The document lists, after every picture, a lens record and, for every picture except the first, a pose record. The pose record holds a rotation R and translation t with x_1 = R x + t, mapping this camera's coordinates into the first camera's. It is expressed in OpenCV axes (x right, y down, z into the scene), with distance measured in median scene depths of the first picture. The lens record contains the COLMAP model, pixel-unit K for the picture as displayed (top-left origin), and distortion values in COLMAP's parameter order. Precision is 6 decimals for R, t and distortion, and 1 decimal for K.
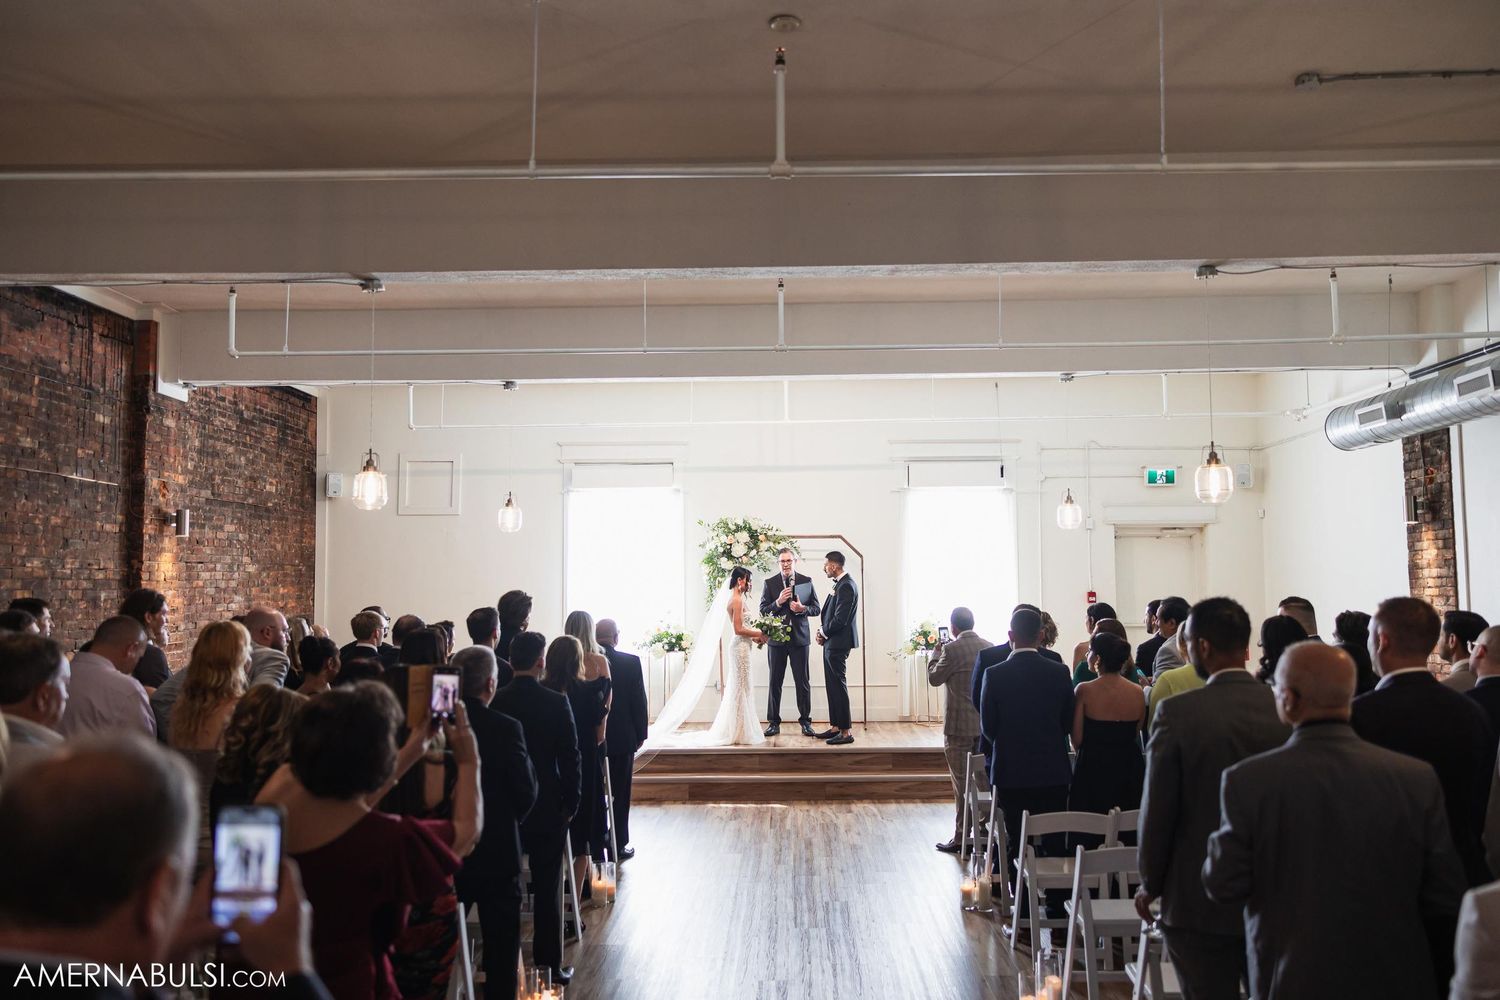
lens RADIAL K [[1182.9, 0, 758.2], [0, 1182.9, 528.2], [0, 0, 1]] dist [0.015590, -0.016018]
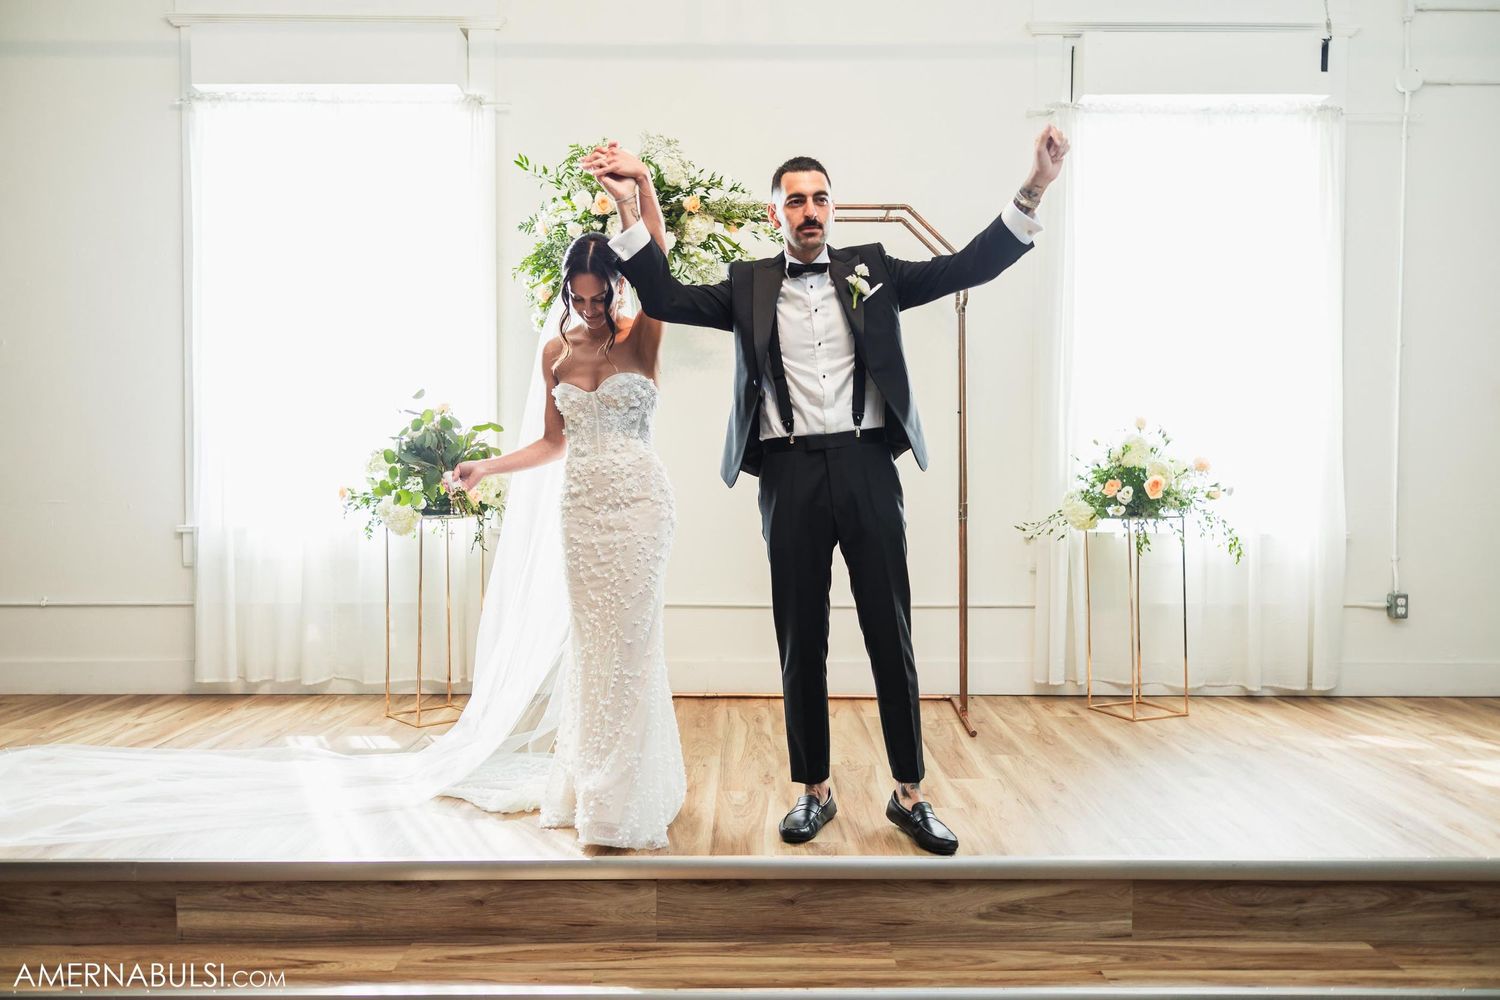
lens RADIAL K [[1182.9, 0, 757.2], [0, 1182.9, 493.7], [0, 0, 1]] dist [0.015590, -0.016018]
pose [[0.999458, 0.010012, 0.031361, 0.013722], [-0.012369, 0.997040, 0.075881, 0.073699], [-0.030509, -0.076228, 0.996624, 0.681289]]
